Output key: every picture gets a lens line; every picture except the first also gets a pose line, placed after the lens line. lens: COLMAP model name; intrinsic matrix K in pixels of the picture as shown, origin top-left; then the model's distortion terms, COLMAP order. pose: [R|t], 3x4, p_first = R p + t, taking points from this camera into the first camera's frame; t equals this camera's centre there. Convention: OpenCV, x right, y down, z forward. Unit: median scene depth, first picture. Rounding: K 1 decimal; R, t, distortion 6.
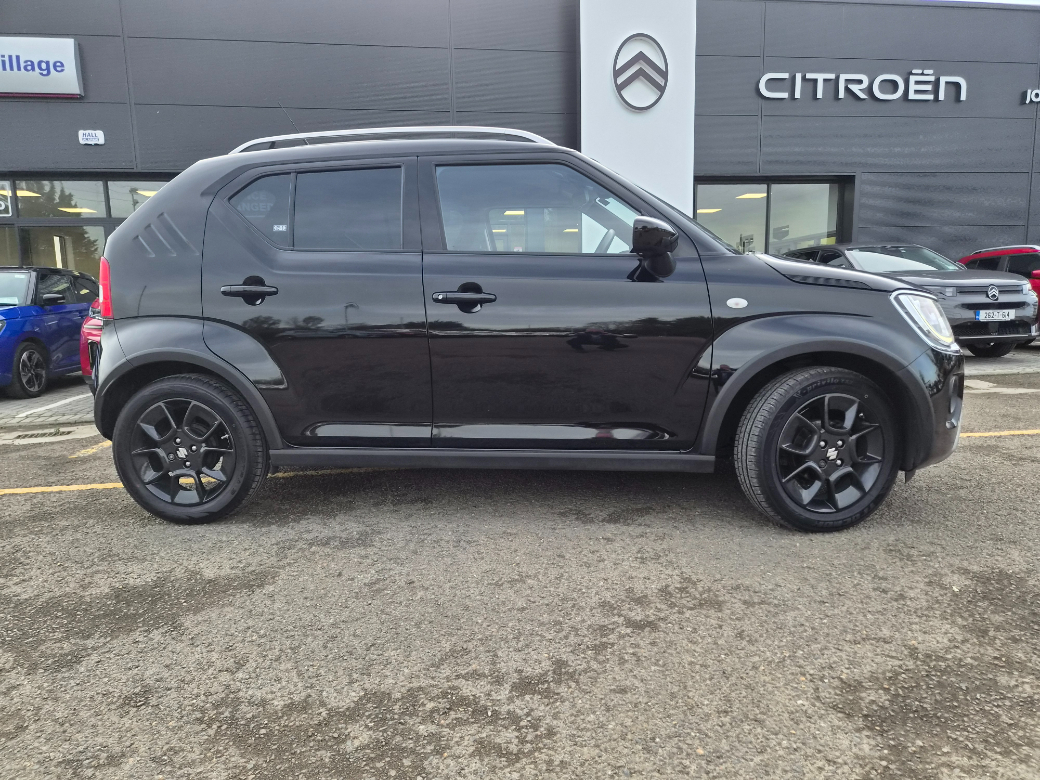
lens RADIAL K [[691.0, 0, 517.9], [0, 691.0, 394.2], [0, 0, 1]] dist [0.063579, -0.047407]
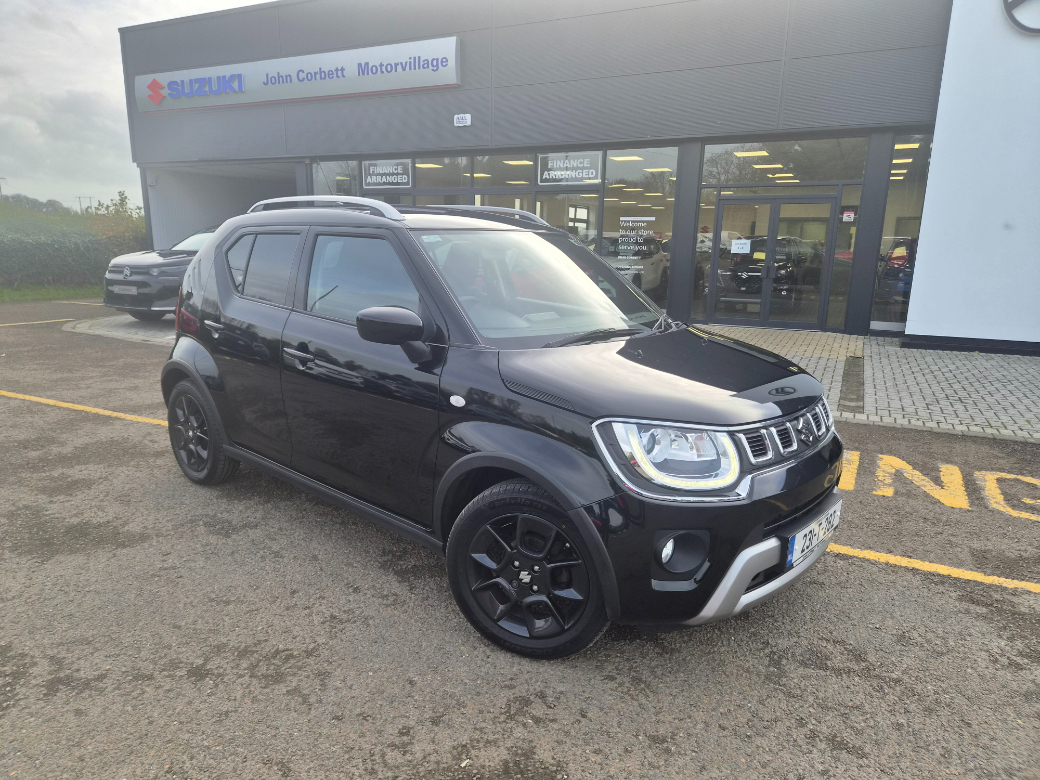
lens RADIAL K [[691.0, 0, 517.9], [0, 691.0, 394.2], [0, 0, 1]] dist [0.063579, -0.047407]
pose [[0.815106, 0.161807, -0.556256, 0.908337], [-0.111246, 0.986050, 0.123815, -0.264926], [0.568531, -0.039041, 0.821735, 0.245988]]
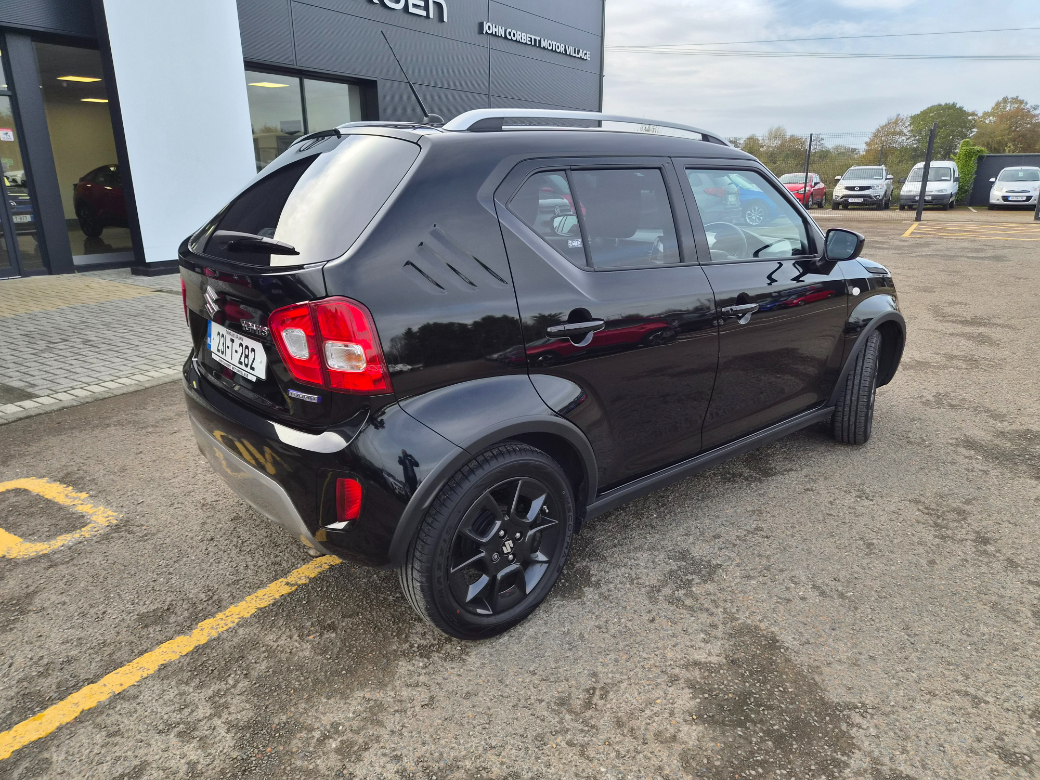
lens RADIAL K [[711.1, 0, 525.1], [0, 711.1, 372.6], [0, 0, 1]] dist [0.125253, -0.138664]
pose [[0.667183, -0.177426, 0.723455, -1.098702], [0.081952, 0.982807, 0.165454, -0.249496], [-0.740372, -0.051100, 0.670252, 0.522163]]
